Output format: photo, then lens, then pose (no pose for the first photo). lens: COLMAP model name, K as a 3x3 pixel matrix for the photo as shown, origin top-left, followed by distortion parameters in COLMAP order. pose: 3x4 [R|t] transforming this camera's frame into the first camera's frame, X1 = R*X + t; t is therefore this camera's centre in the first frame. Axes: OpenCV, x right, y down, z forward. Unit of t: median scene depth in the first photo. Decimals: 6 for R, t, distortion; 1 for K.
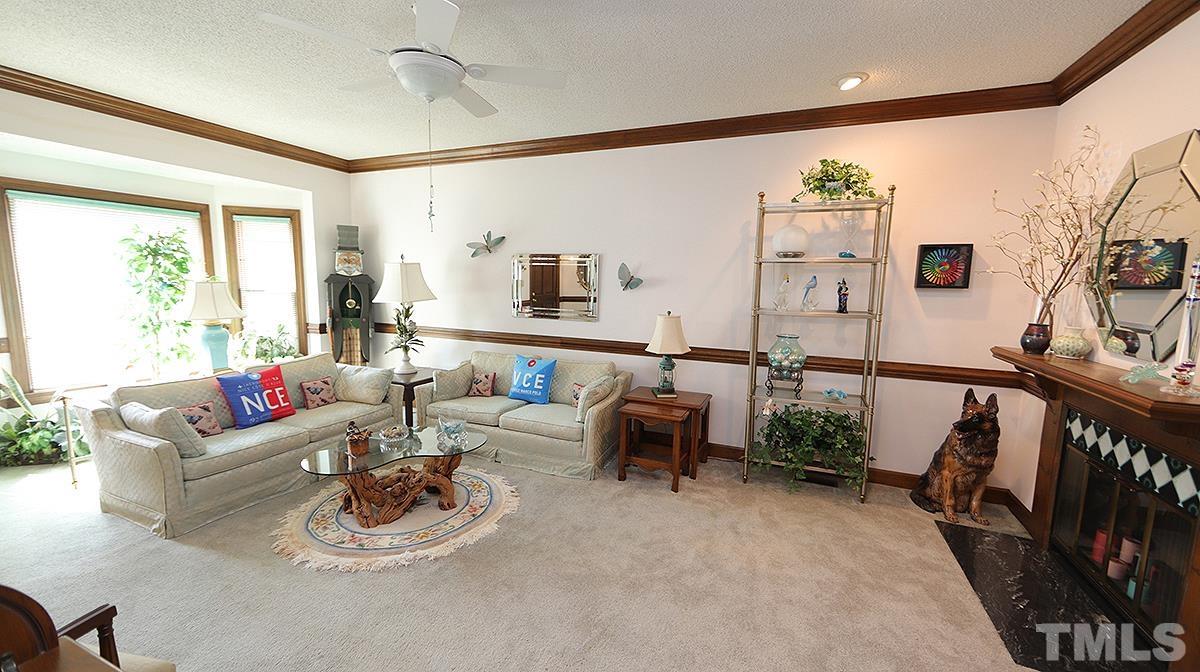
lens RADIAL K [[470.0, 0, 602.6], [0, 470.0, 339.8], [0, 0, 1]] dist [0.000533, 0.000079]
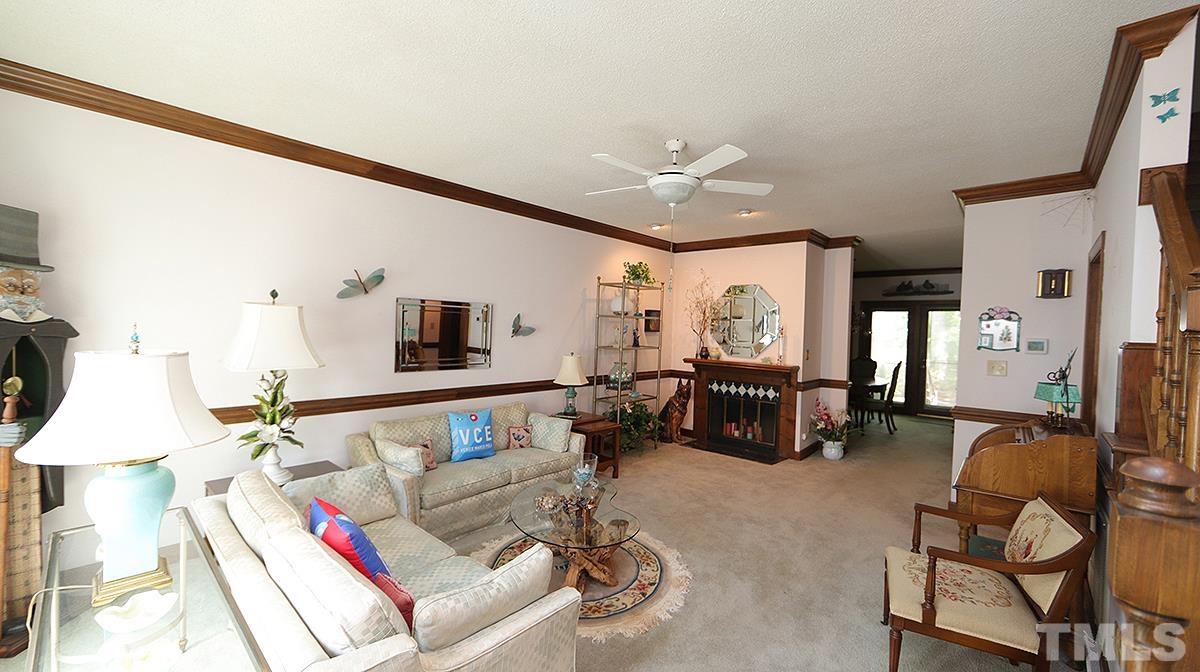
lens RADIAL K [[470.0, 0, 602.0], [0, 470.0, 335.5], [0, 0, 1]] dist [0.000533, 0.000079]
pose [[0.327267, -0.027099, 0.944543, -0.980059], [0.102802, 0.994677, -0.007081, -0.082445], [-0.939323, 0.099419, 0.328310, 0.443059]]
